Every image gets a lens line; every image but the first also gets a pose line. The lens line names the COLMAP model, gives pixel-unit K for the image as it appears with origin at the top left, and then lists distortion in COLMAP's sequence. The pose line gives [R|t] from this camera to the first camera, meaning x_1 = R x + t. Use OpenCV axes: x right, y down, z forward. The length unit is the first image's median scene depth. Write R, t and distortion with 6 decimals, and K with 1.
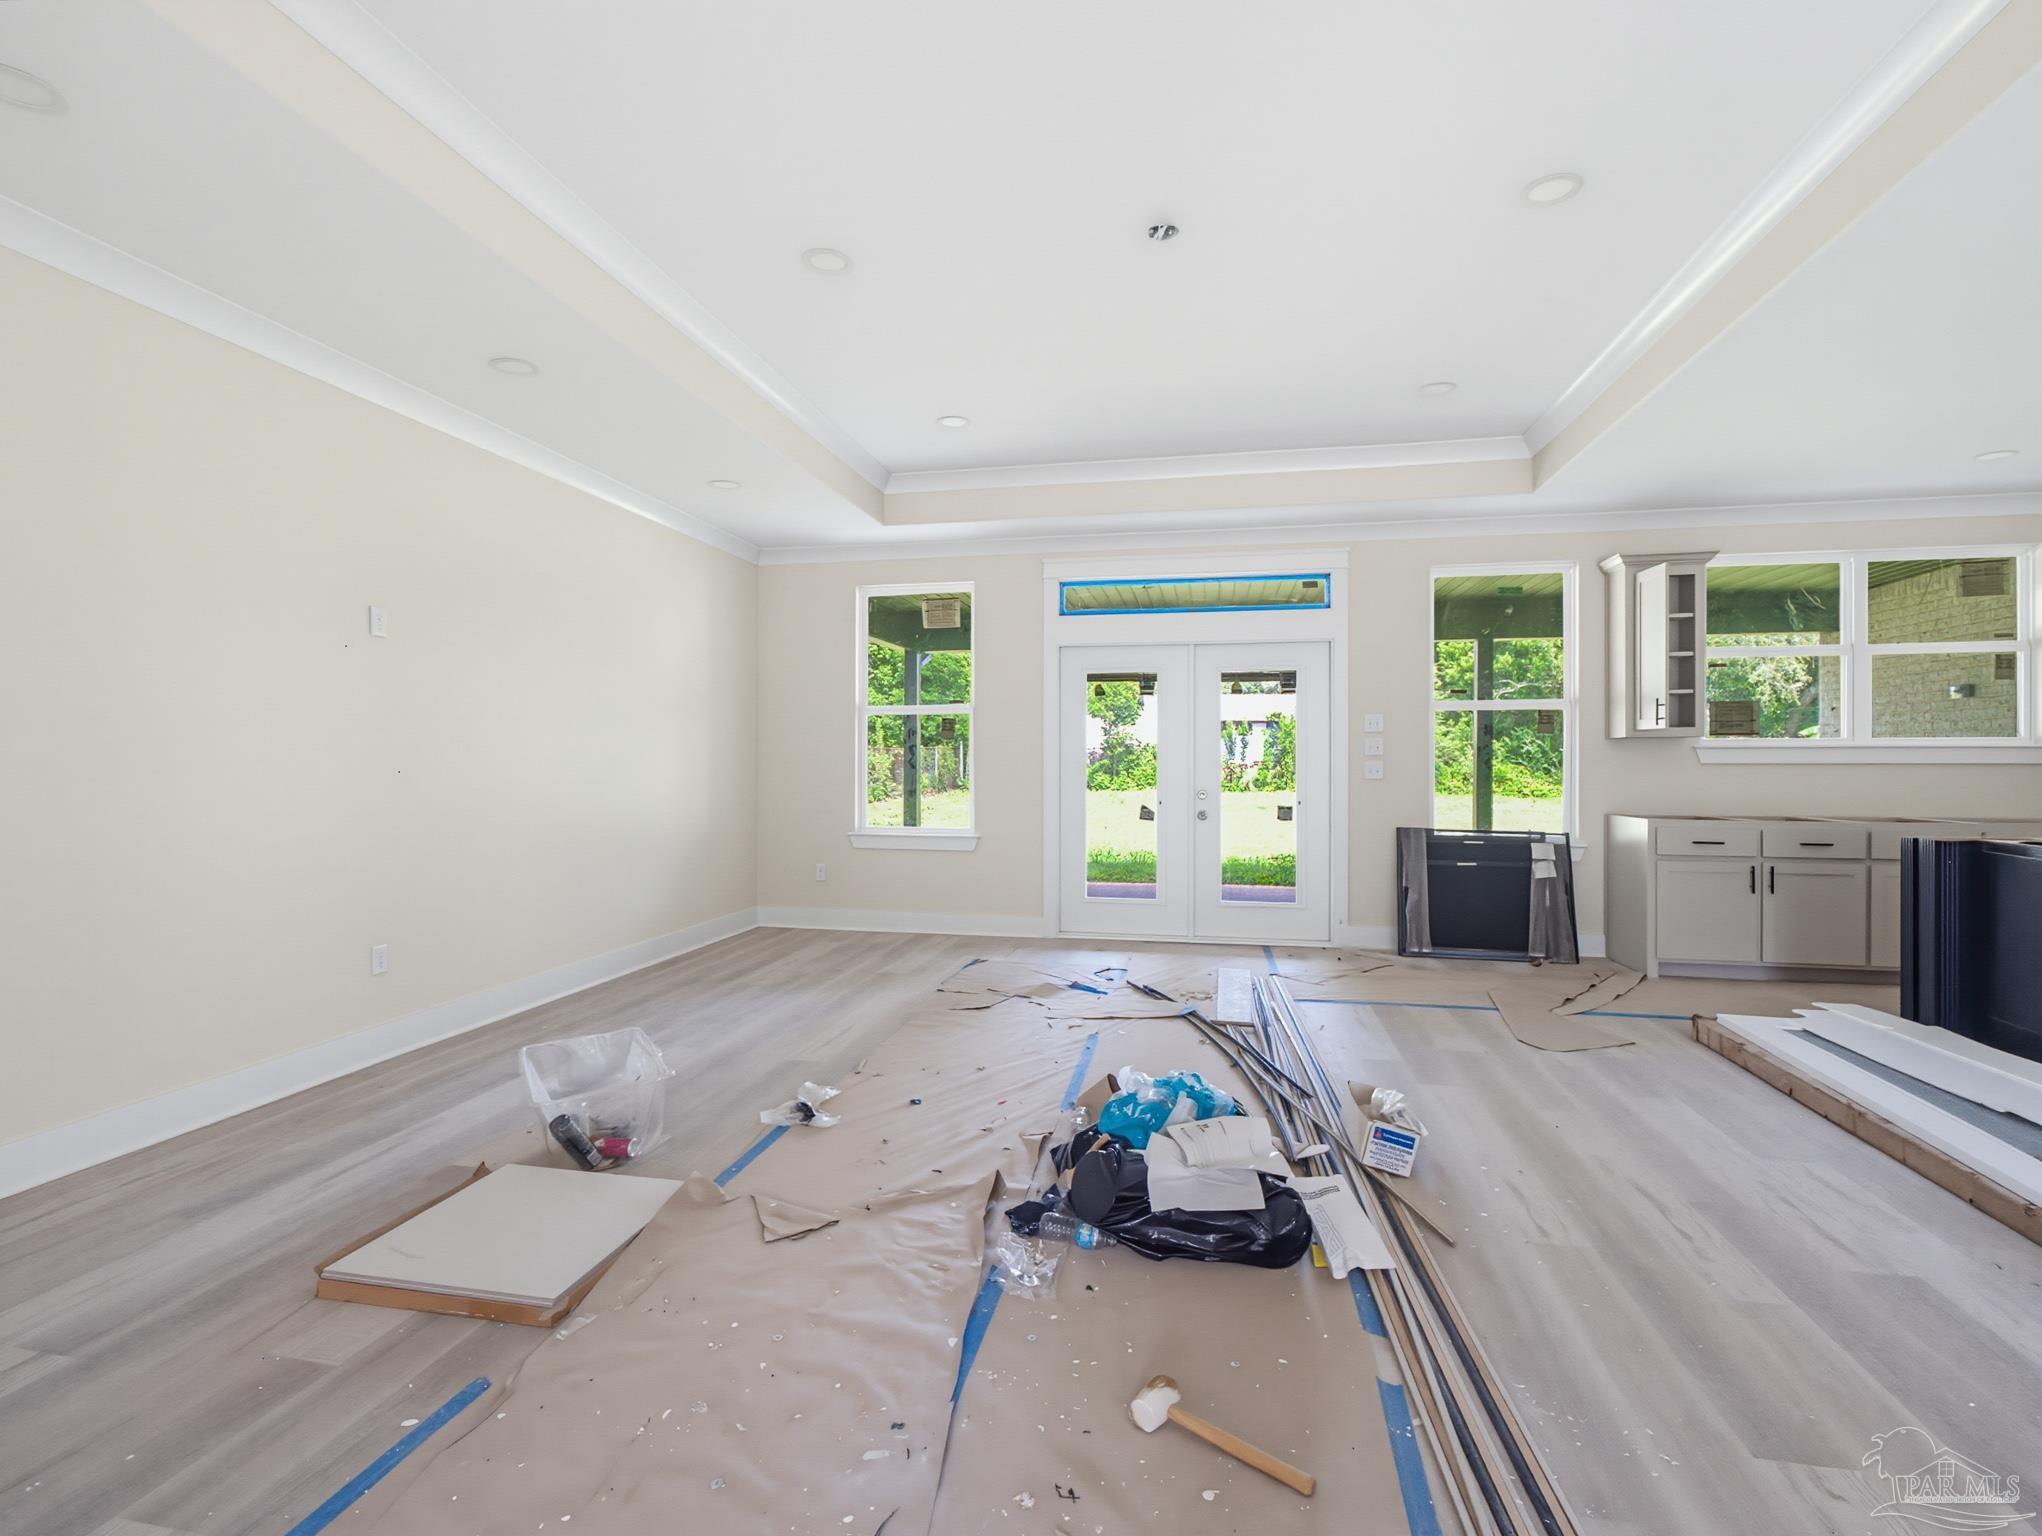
lens RADIAL K [[963.6, 0, 1028.3], [0, 963.6, 769.5], [0, 0, 1]] dist [-0.000411, -0.000372]
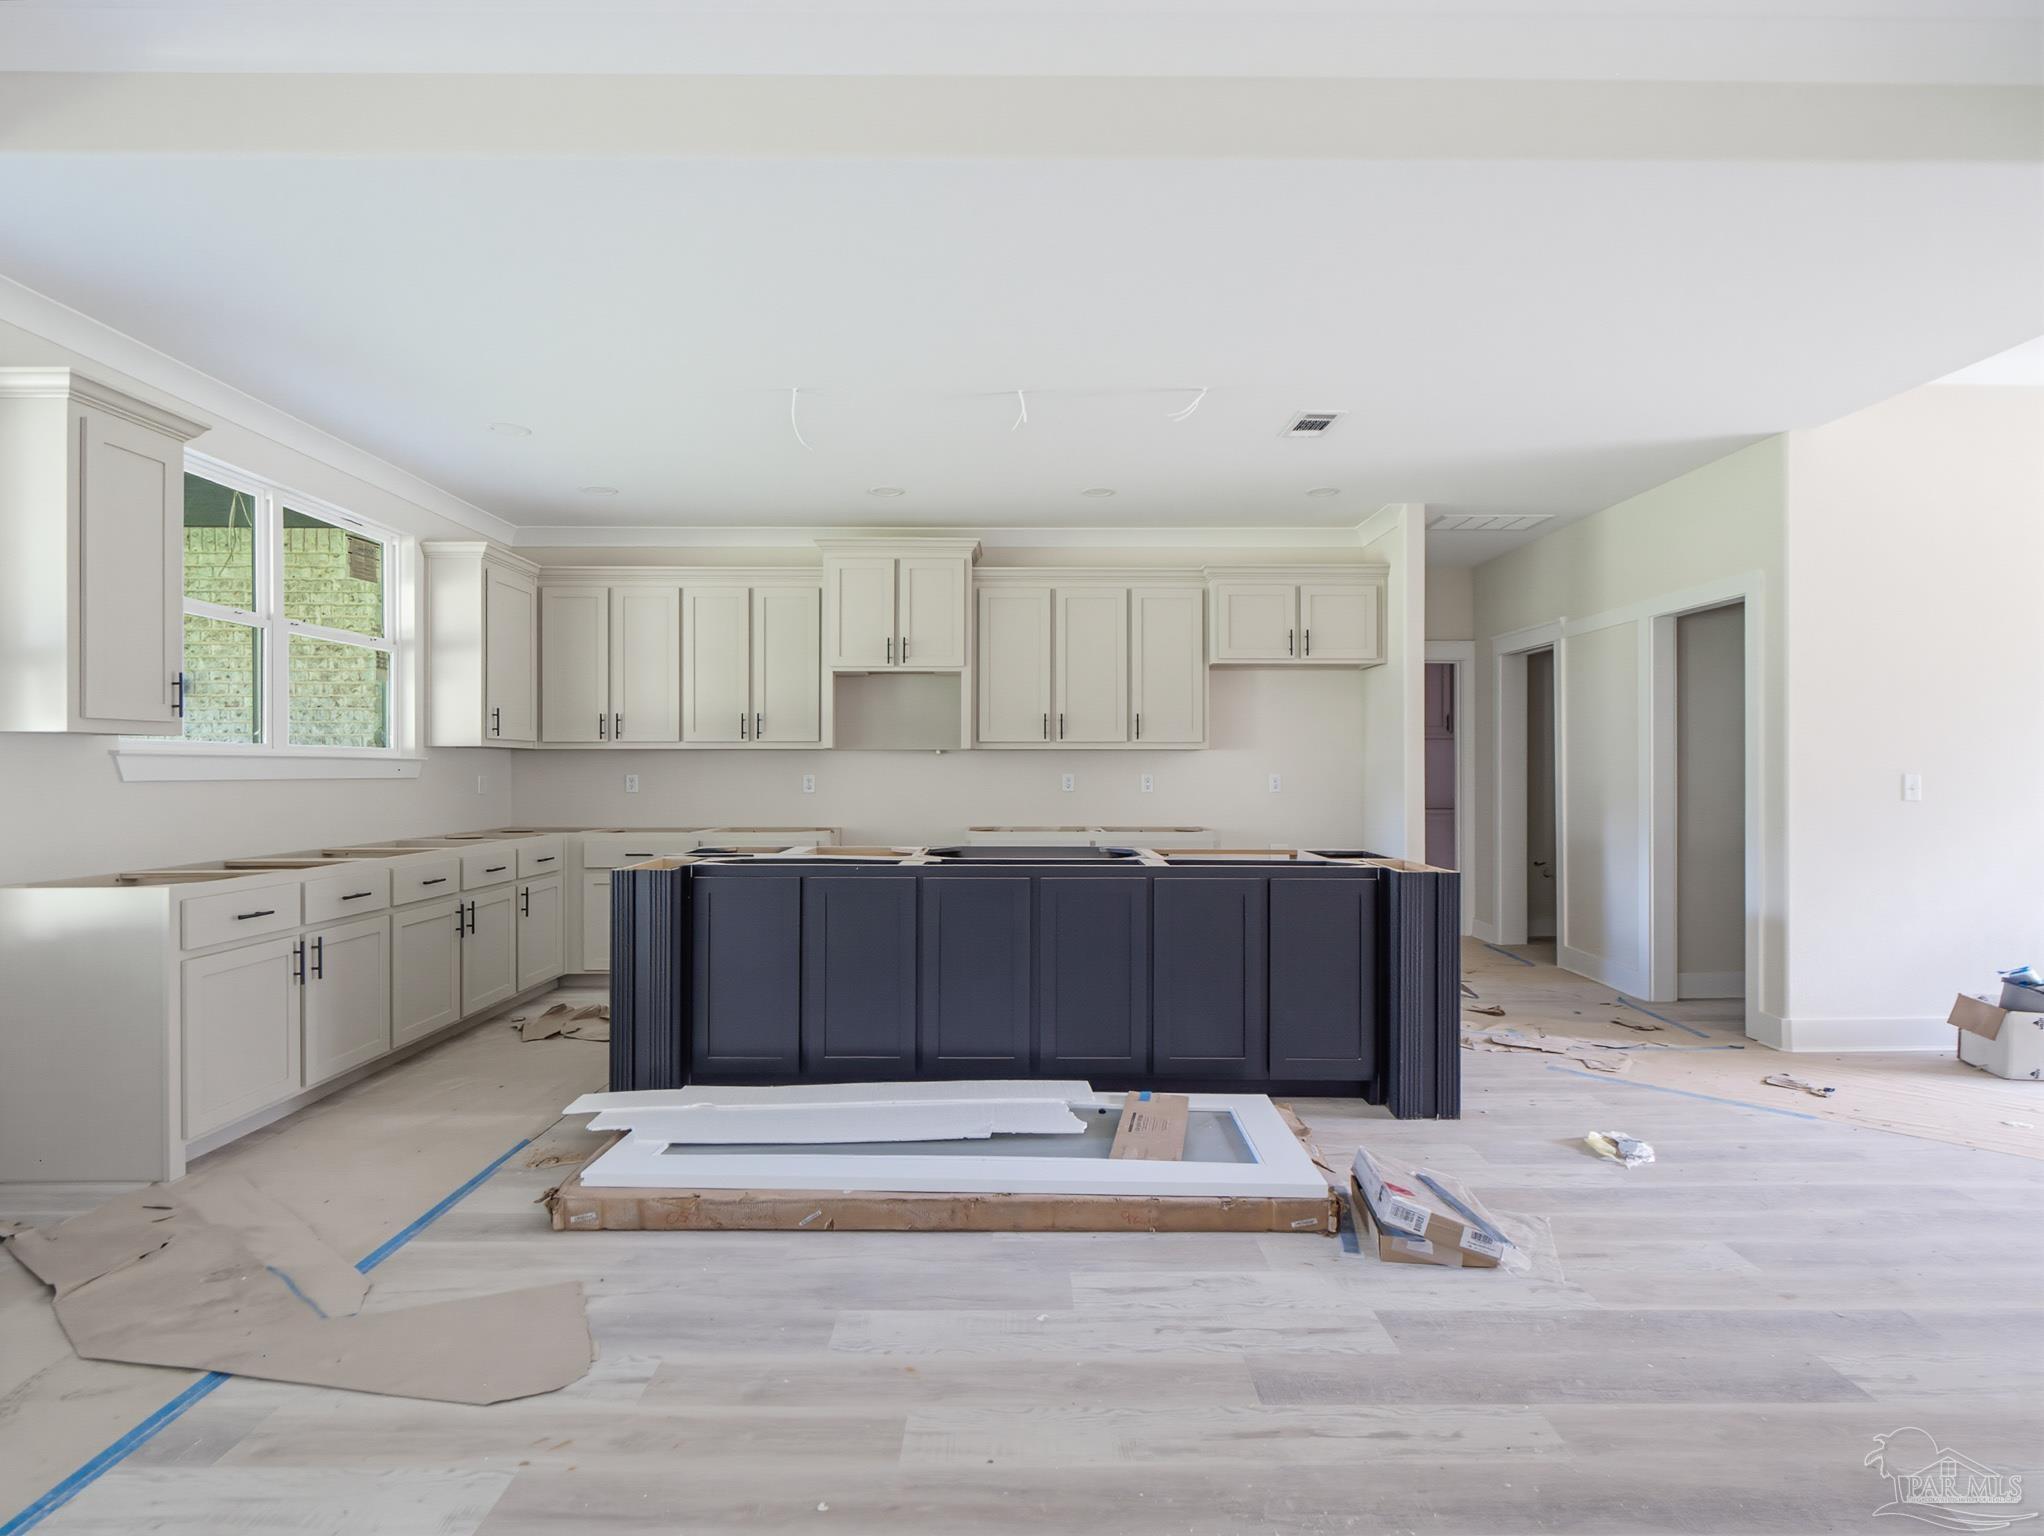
lens RADIAL K [[1027.0, 0, 1023.7], [0, 1027.0, 772.9], [0, 0, 1]] dist [0.005214, 0.000362]
pose [[-0.202585, -0.000642, 0.979264, -0.008607], [0.007329, 0.999971, 0.002172, -0.008088], [-0.979237, 0.007617, -0.202575, 0.609265]]
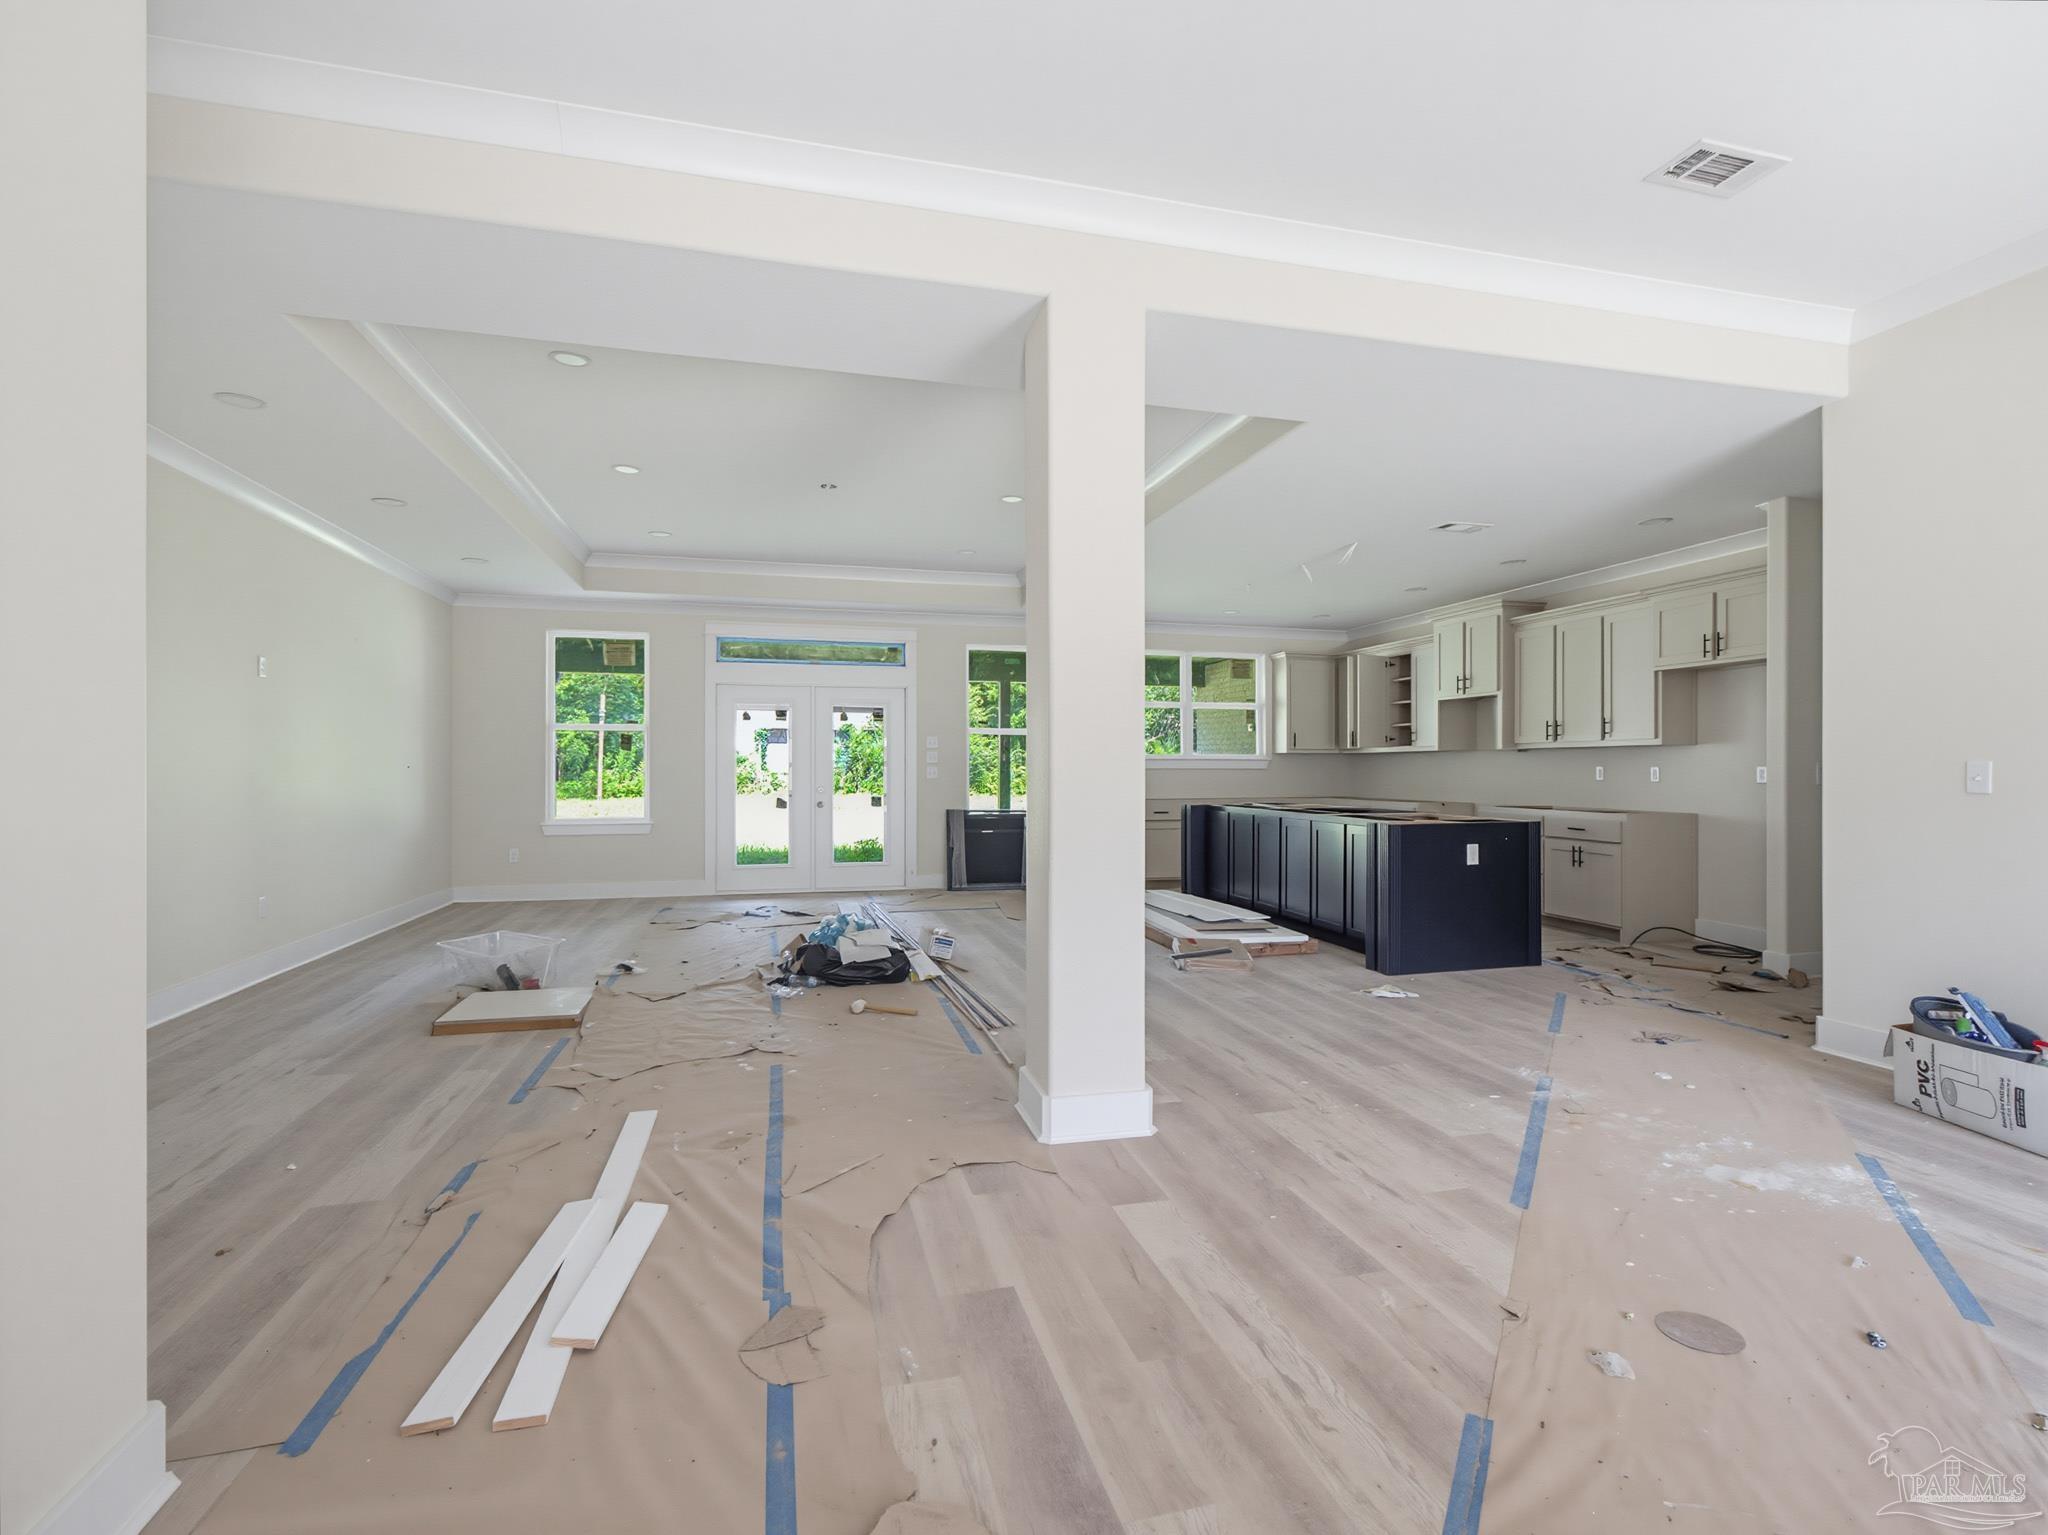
lens RADIAL K [[966.5, 0, 1027.5], [0, 966.5, 768.6], [0, 0, 1]] dist [-0.000411, -0.000372]
pose [[0.902549, 0.000013, 0.430588, -0.185226], [0.003415, 0.999968, -0.007187, 0.006026], [-0.430574, 0.007957, 0.902520, -0.502094]]
